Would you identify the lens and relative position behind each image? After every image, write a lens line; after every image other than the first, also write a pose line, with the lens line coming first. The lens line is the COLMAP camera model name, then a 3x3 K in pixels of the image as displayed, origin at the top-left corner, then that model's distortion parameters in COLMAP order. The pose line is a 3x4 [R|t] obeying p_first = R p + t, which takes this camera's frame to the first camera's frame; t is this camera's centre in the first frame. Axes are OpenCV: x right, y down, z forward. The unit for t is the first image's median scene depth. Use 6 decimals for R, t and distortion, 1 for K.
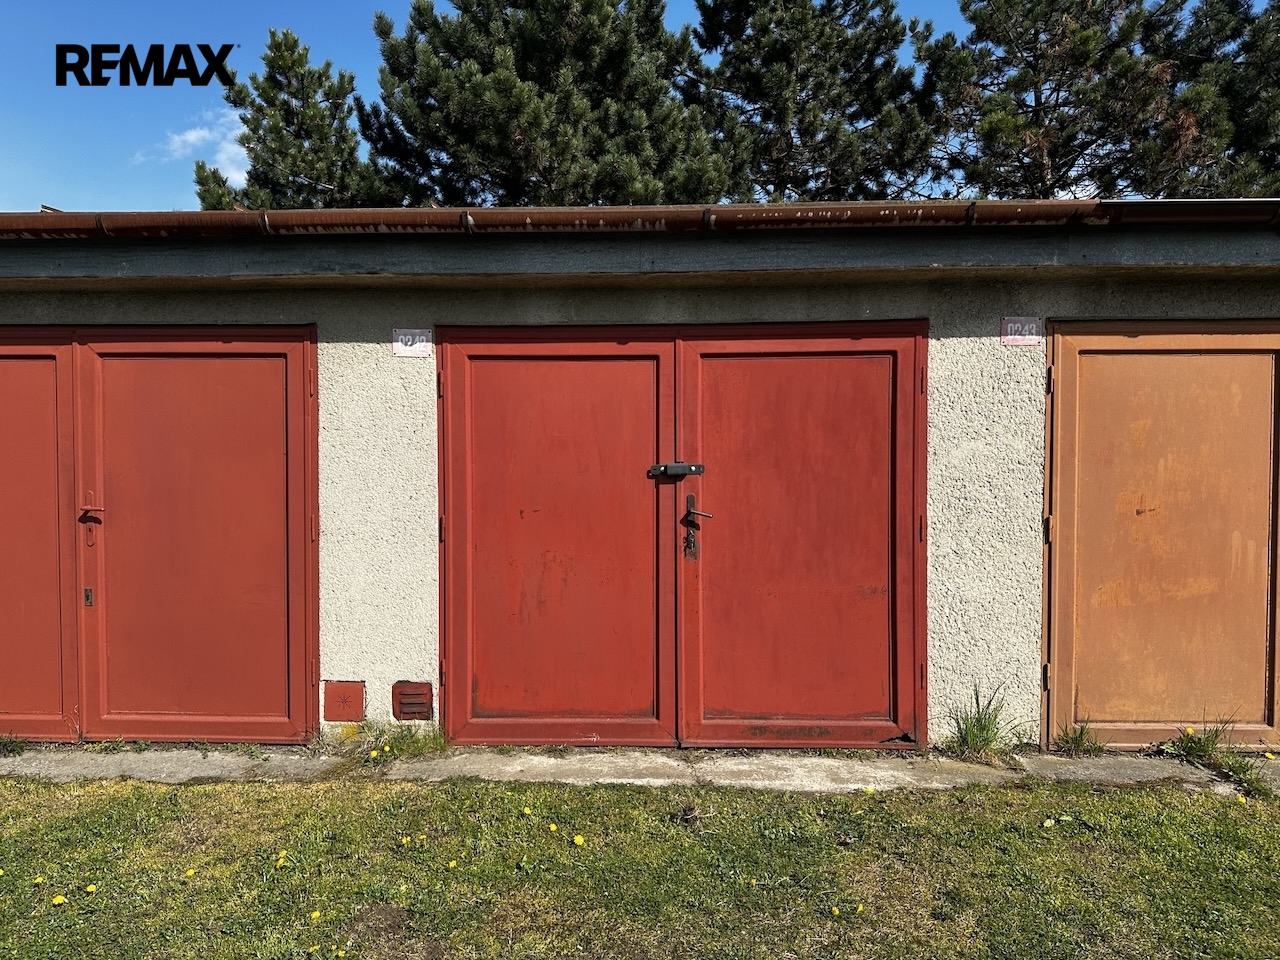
lens RADIAL K [[873.3, 0, 634.4], [0, 873.3, 476.6], [0, 0, 1]] dist [0.033051, -0.036387]
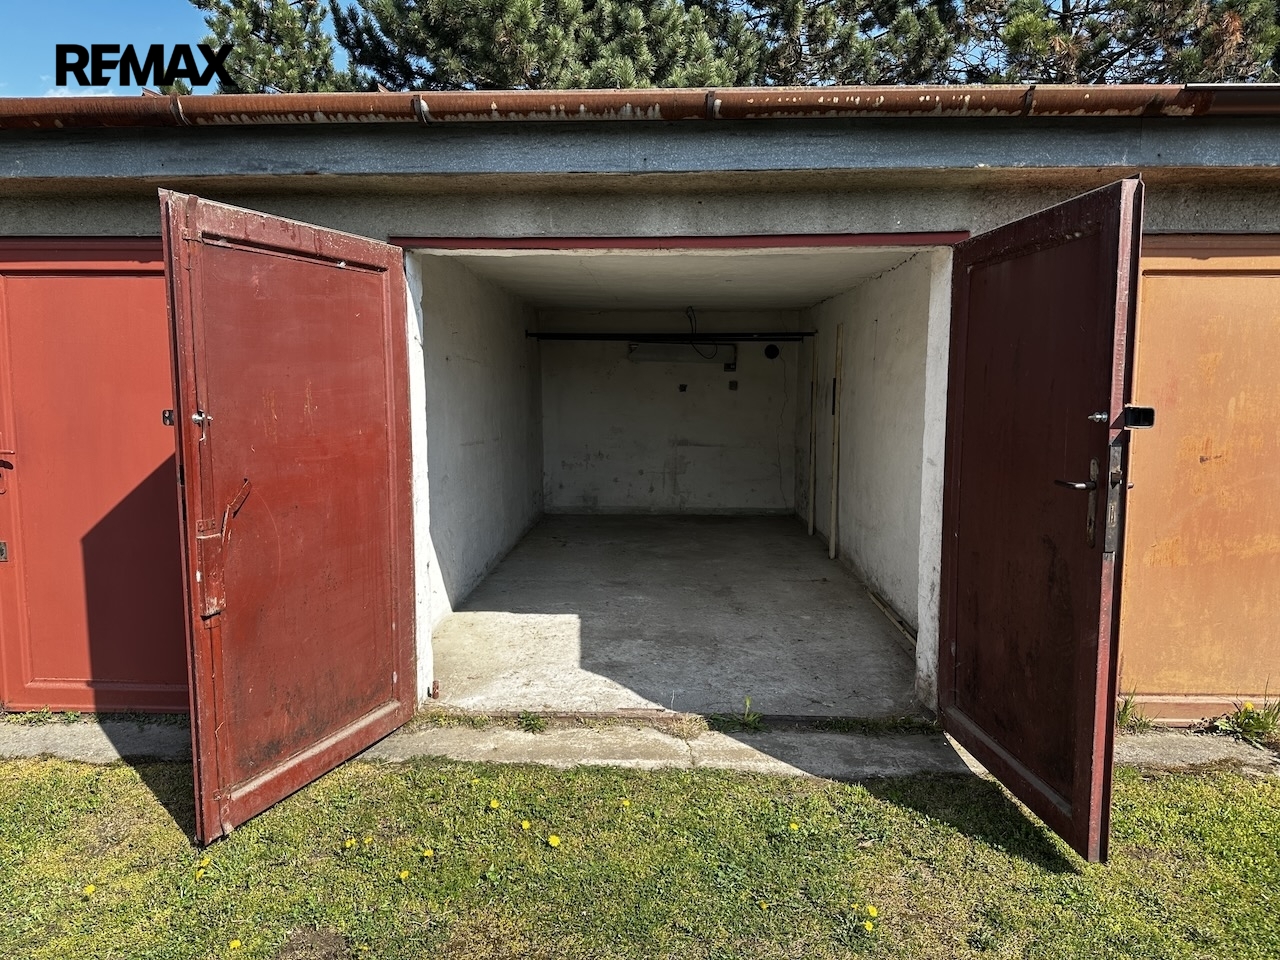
lens RADIAL K [[873.3, 0, 635.3], [0, 873.3, 476.5], [0, 0, 1]] dist [0.033051, -0.036387]
pose [[0.999992, 0.002796, 0.002969, 0.009640], [-0.003015, 0.997063, 0.076531, -0.007362], [-0.002746, -0.076540, 0.997063, 0.132361]]
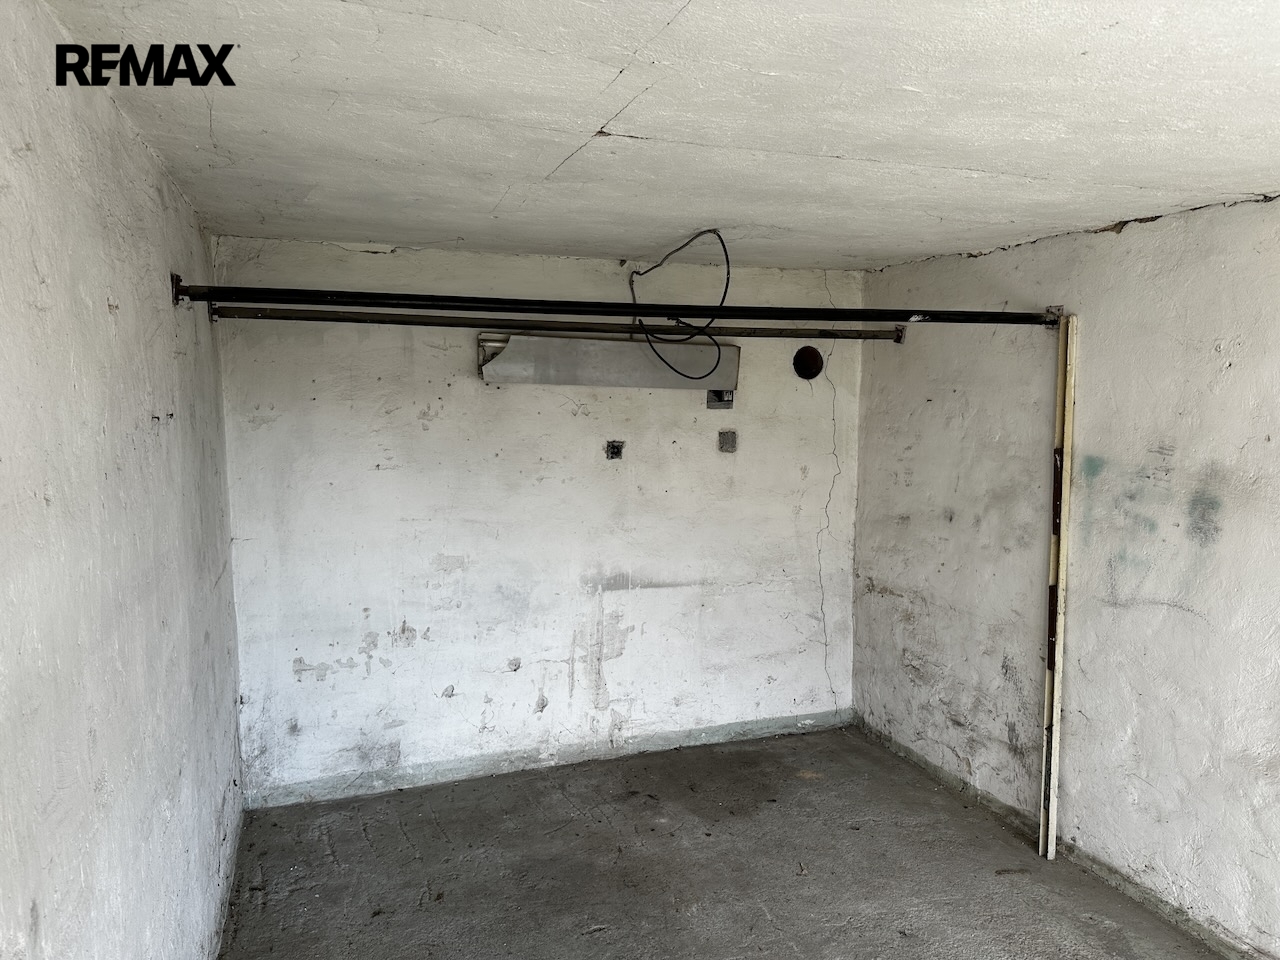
lens RADIAL K [[873.3, 0, 652.8], [0, 873.3, 472.9], [0, 0, 1]] dist [0.033051, -0.036387]
pose [[0.926996, -0.030444, 0.373832, -0.058409], [0.011846, 0.998580, 0.051946, -0.037490], [-0.374883, -0.043726, 0.926040, 0.671644]]
